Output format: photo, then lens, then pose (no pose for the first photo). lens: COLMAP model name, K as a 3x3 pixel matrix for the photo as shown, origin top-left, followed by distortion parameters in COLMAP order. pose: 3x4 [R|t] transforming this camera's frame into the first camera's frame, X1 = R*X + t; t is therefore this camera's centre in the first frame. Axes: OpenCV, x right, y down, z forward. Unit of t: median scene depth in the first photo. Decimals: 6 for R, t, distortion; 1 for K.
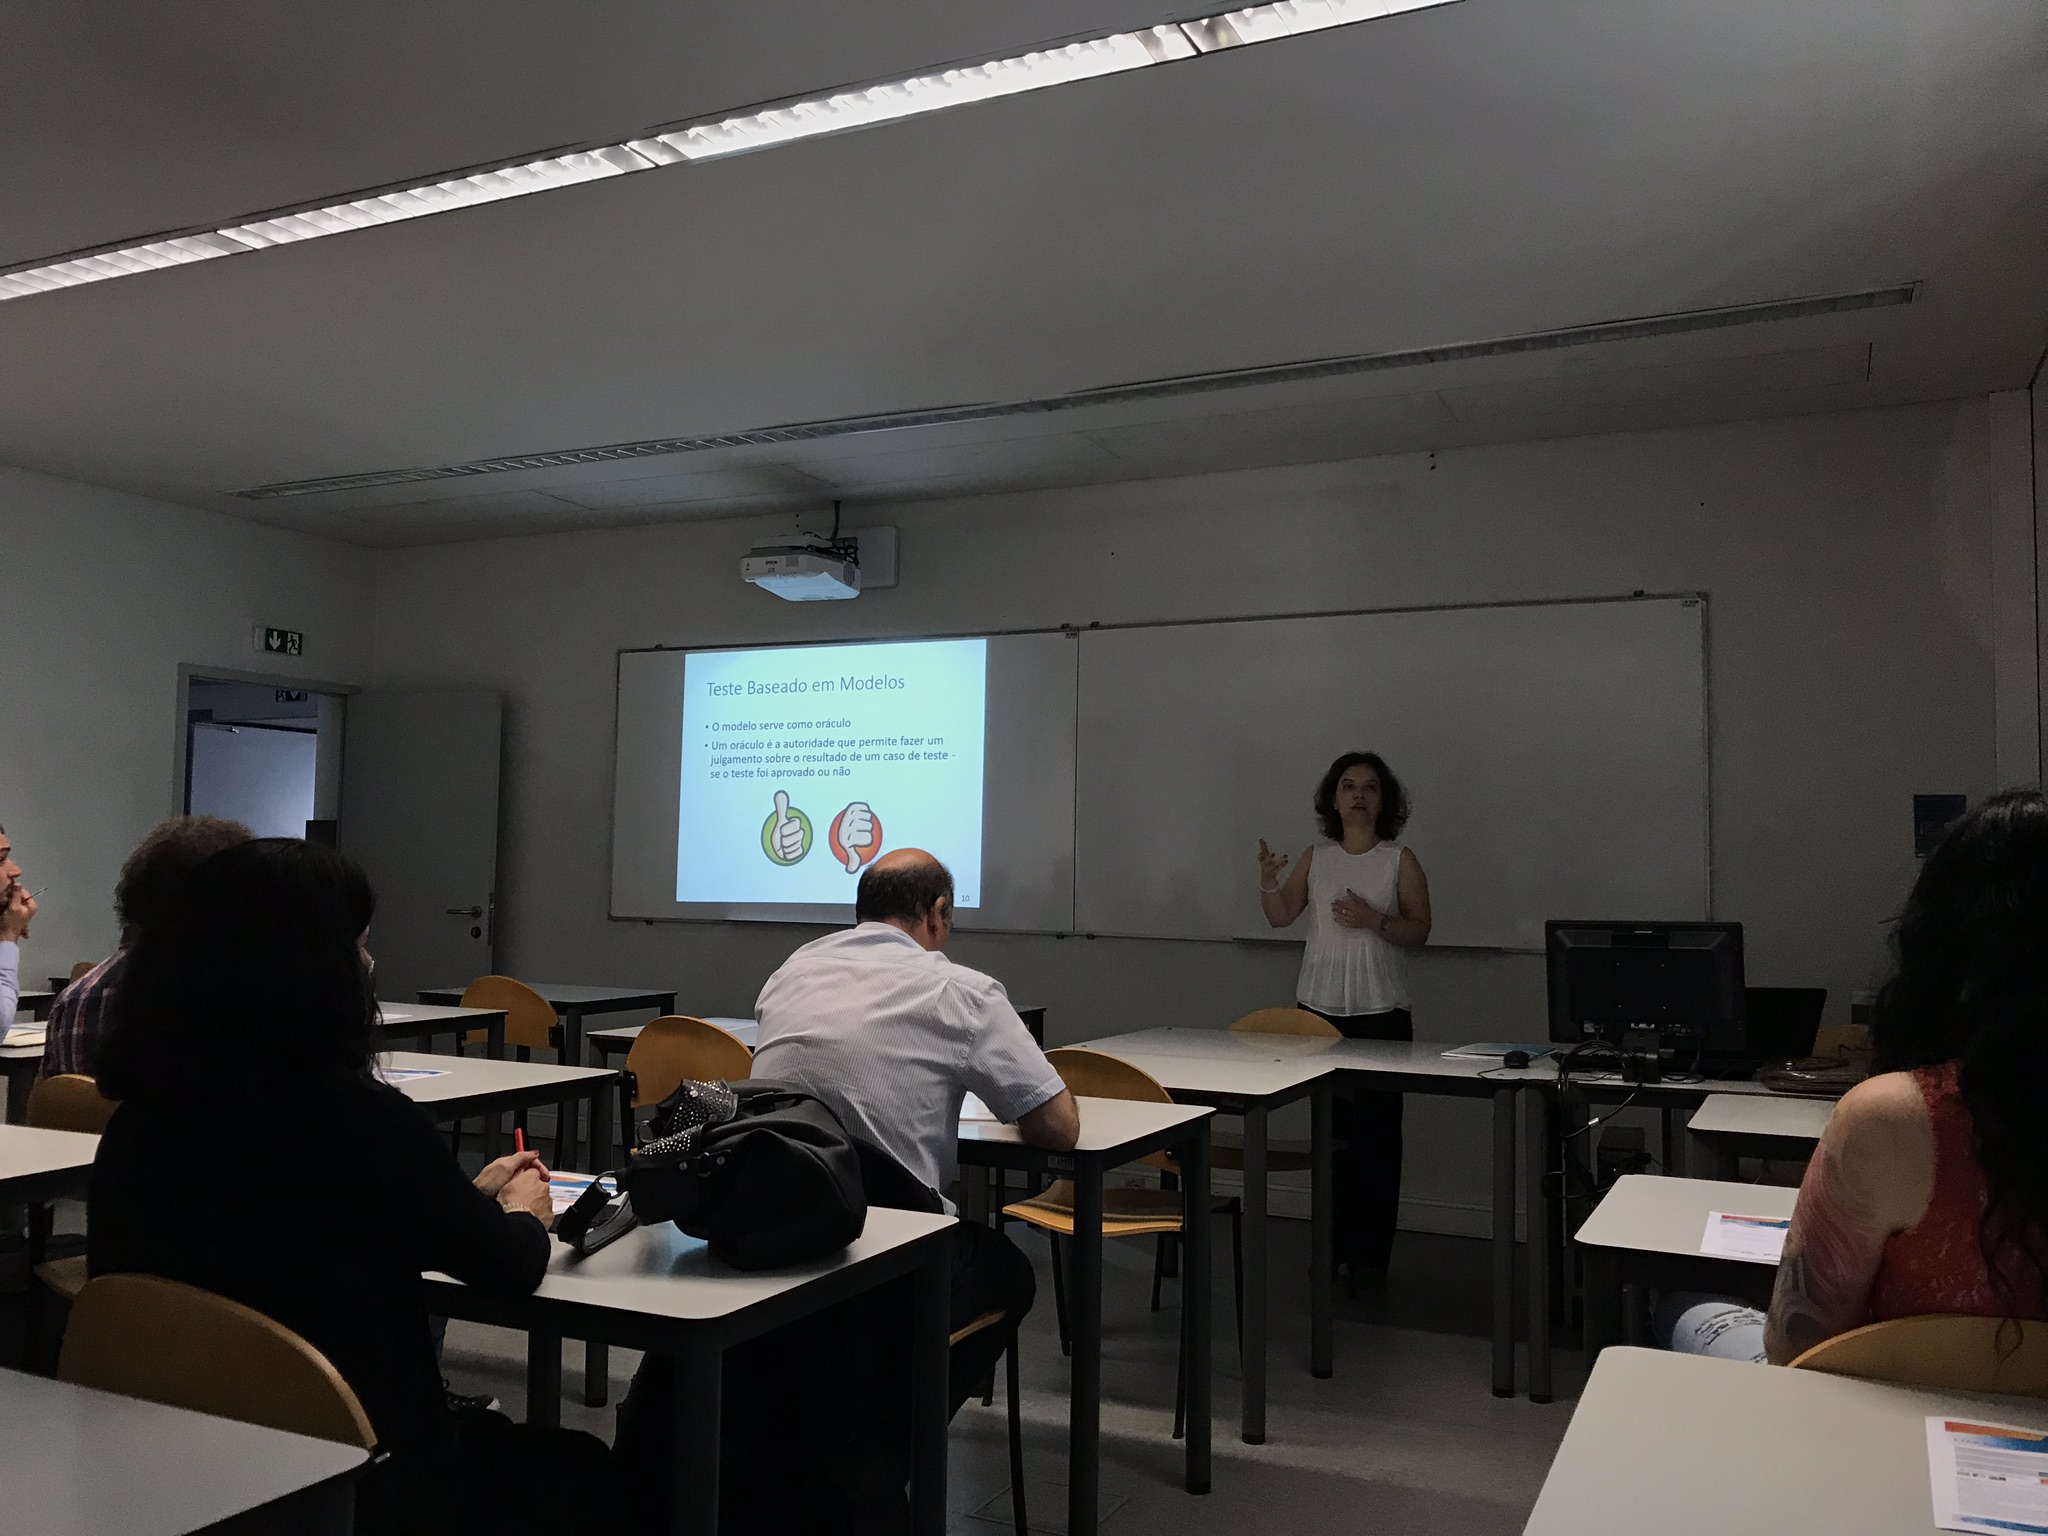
lens RADIAL K [[1681.8, 0, 994.8], [0, 1681.8, 750.4], [0, 0, 1]] dist [0.044730, -0.021433]
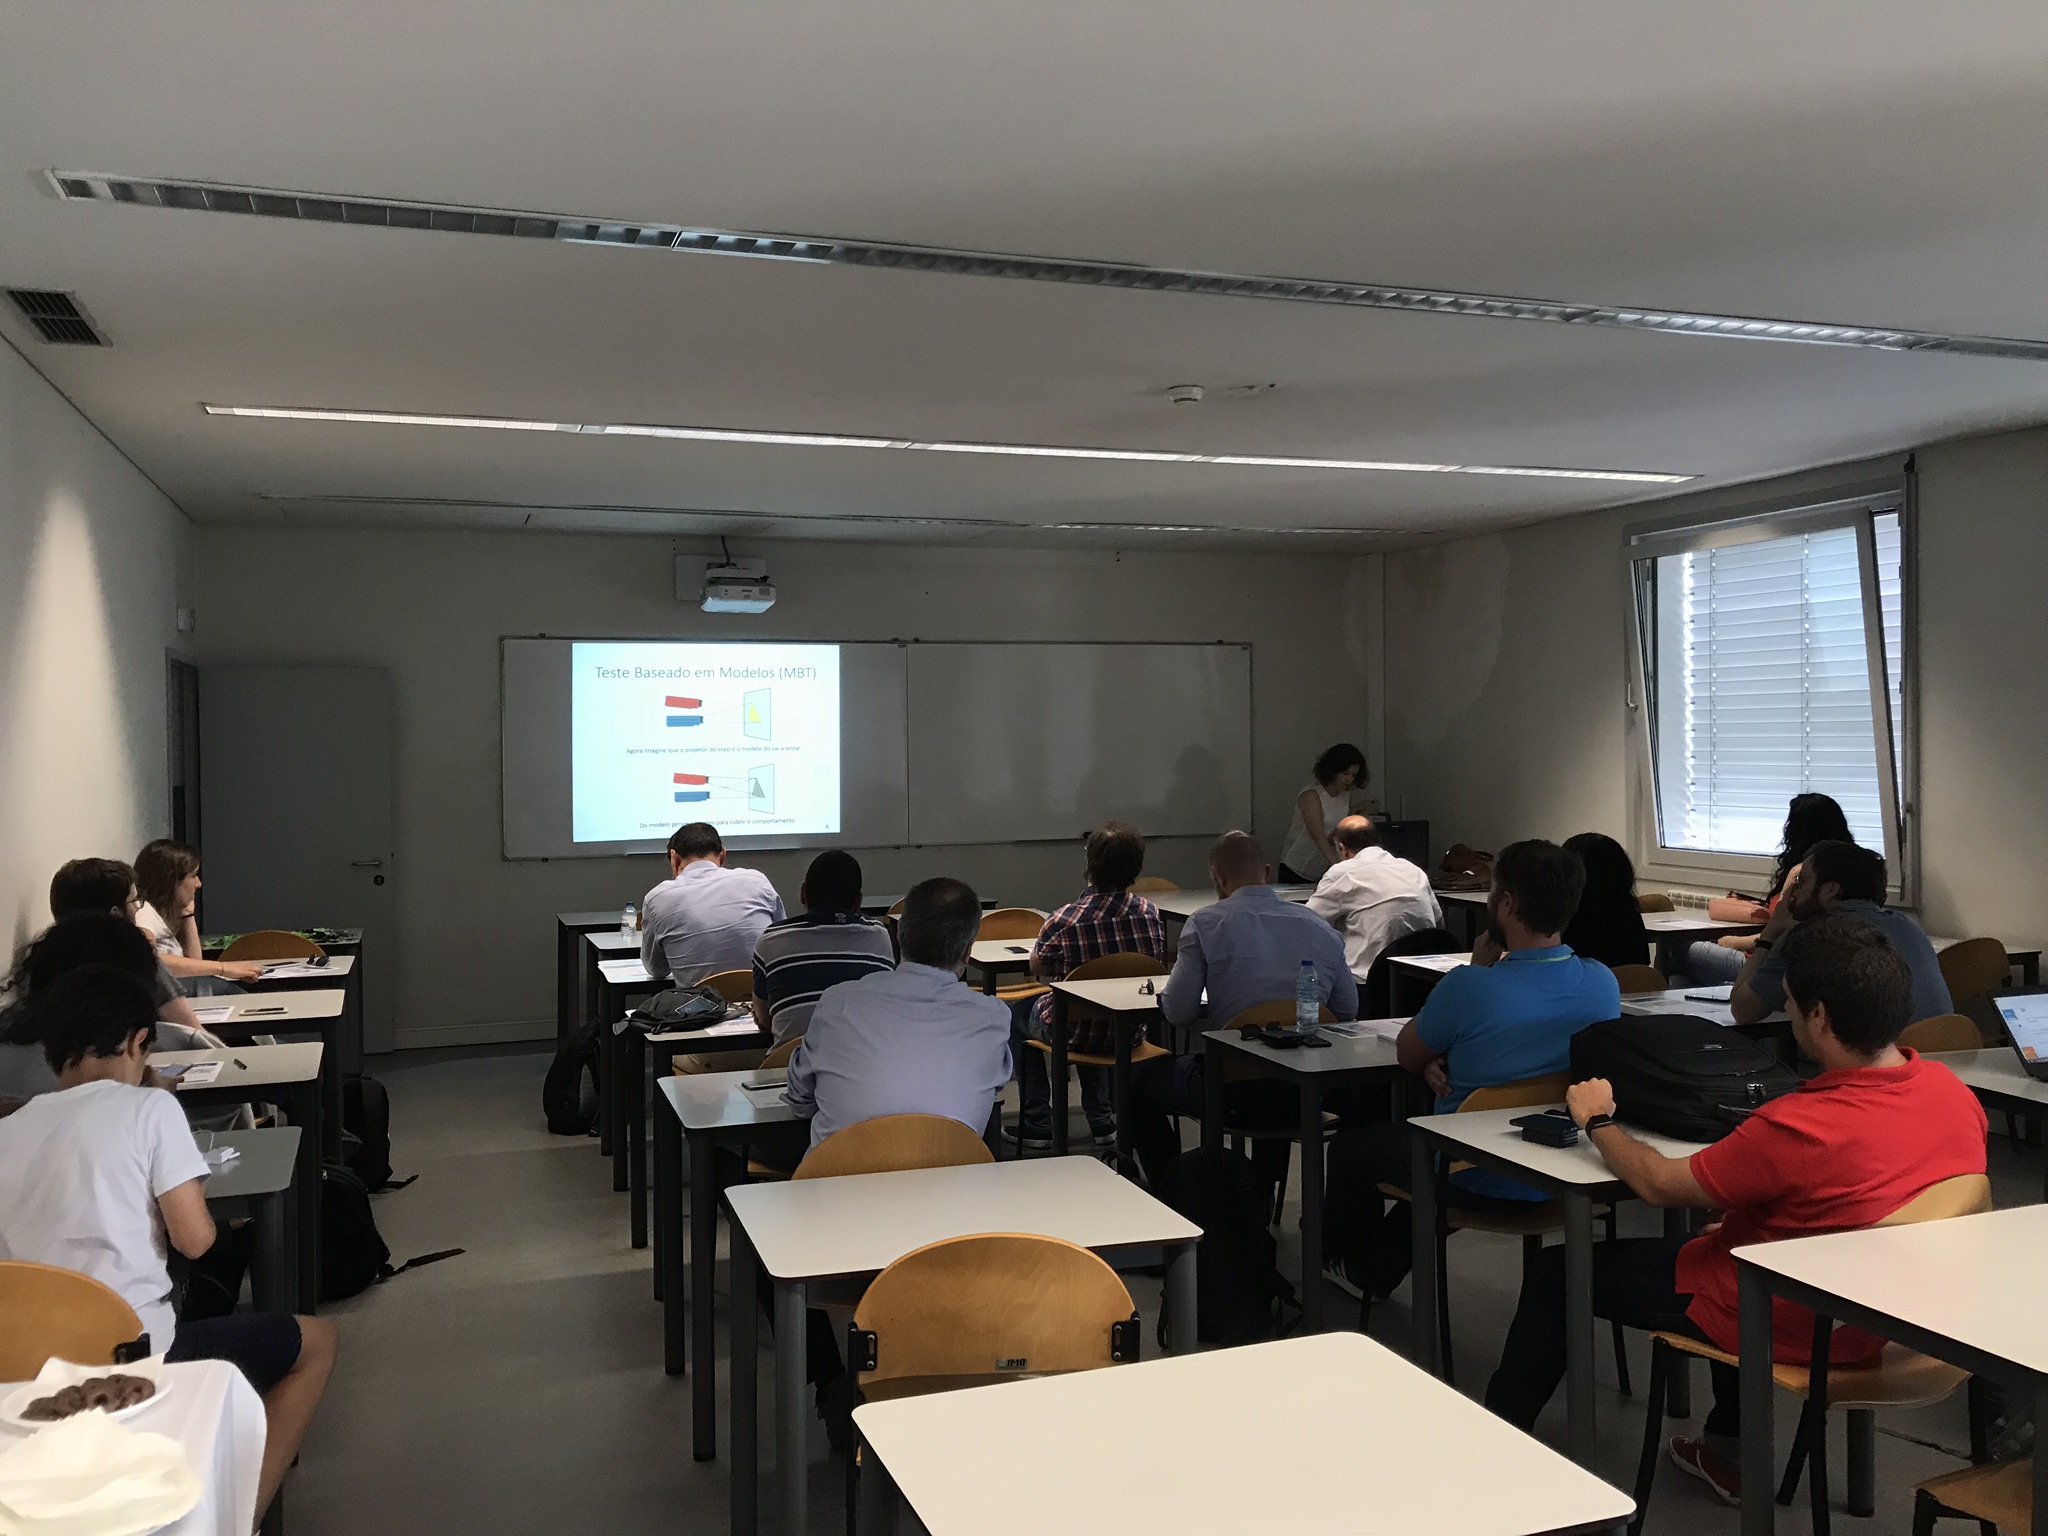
lens RADIAL K [[1681.8, 0, 1026.4], [0, 1681.8, 761.5], [0, 0, 1]] dist [0.044730, -0.021433]
pose [[0.699987, -0.034085, 0.713341, -1.379391], [-0.027391, 0.996844, 0.074511, -0.118392], [-0.713630, -0.071696, 0.696845, -0.182964]]
